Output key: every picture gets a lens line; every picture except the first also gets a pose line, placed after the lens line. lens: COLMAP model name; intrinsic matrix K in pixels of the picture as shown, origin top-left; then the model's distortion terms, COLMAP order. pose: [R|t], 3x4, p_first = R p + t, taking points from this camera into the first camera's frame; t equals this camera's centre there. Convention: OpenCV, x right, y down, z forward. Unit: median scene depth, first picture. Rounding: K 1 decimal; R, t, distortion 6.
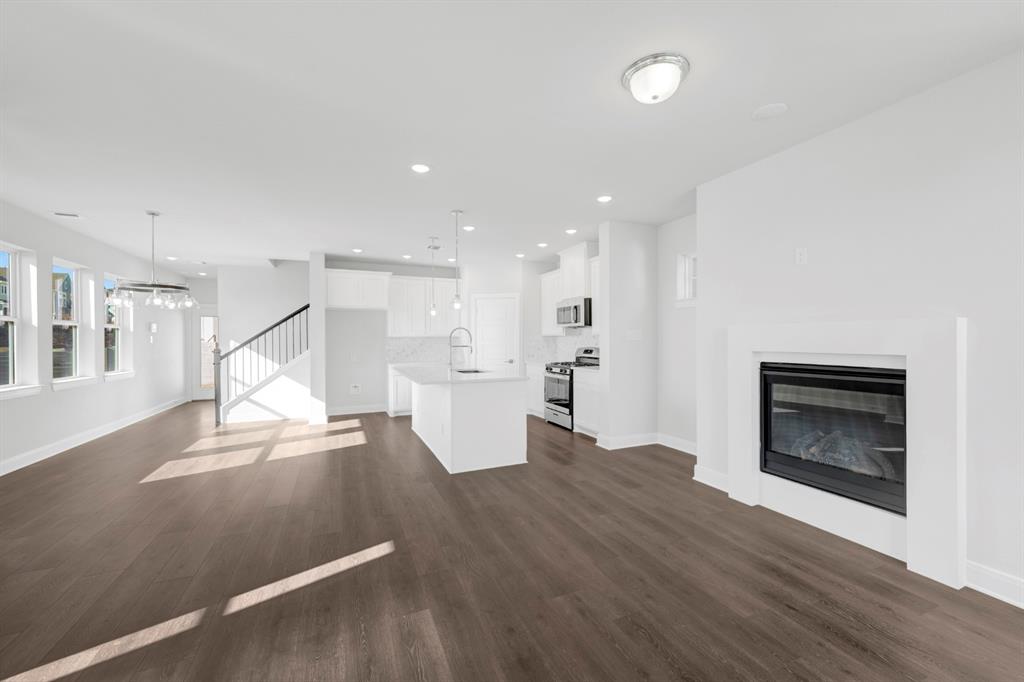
lens RADIAL K [[410.3, 0, 520.6], [0, 410.3, 338.6], [0, 0, 1]] dist [-0.002698, 0.001211]
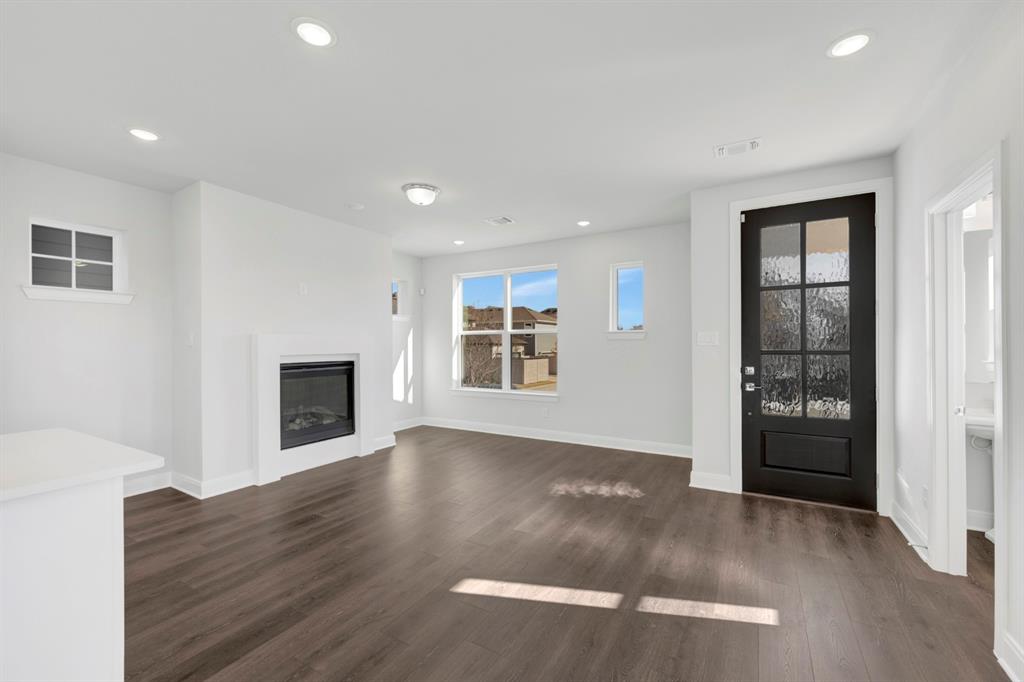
lens RADIAL K [[410.3, 0, 523.5], [0, 410.3, 349.8], [0, 0, 1]] dist [-0.002698, 0.001211]
pose [[-0.596296, -0.005078, 0.802749, -0.483831], [0.004425, 0.999944, 0.009612, 0.001610], [-0.802753, 0.009283, -0.596240, 0.626773]]
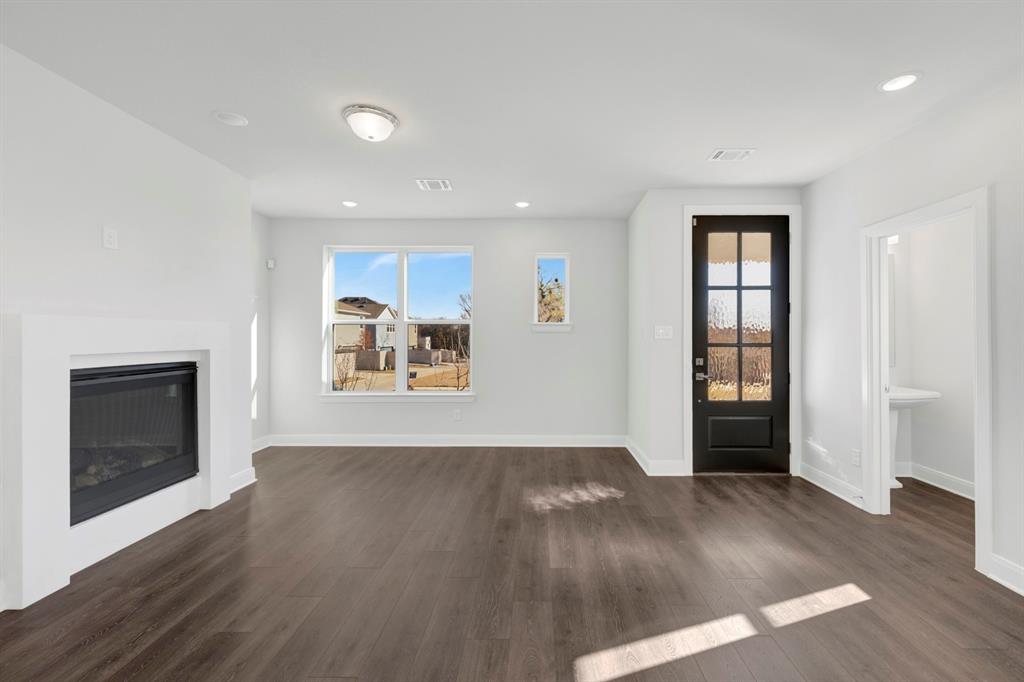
lens RADIAL K [[410.3, 0, 534.5], [0, 410.3, 336.8], [0, 0, 1]] dist [-0.002698, 0.001211]
pose [[-0.909880, 0.003546, 0.414857, -0.228004], [0.001800, 0.999988, -0.004601, 0.002777], [-0.414868, -0.003440, -0.909875, 0.710414]]
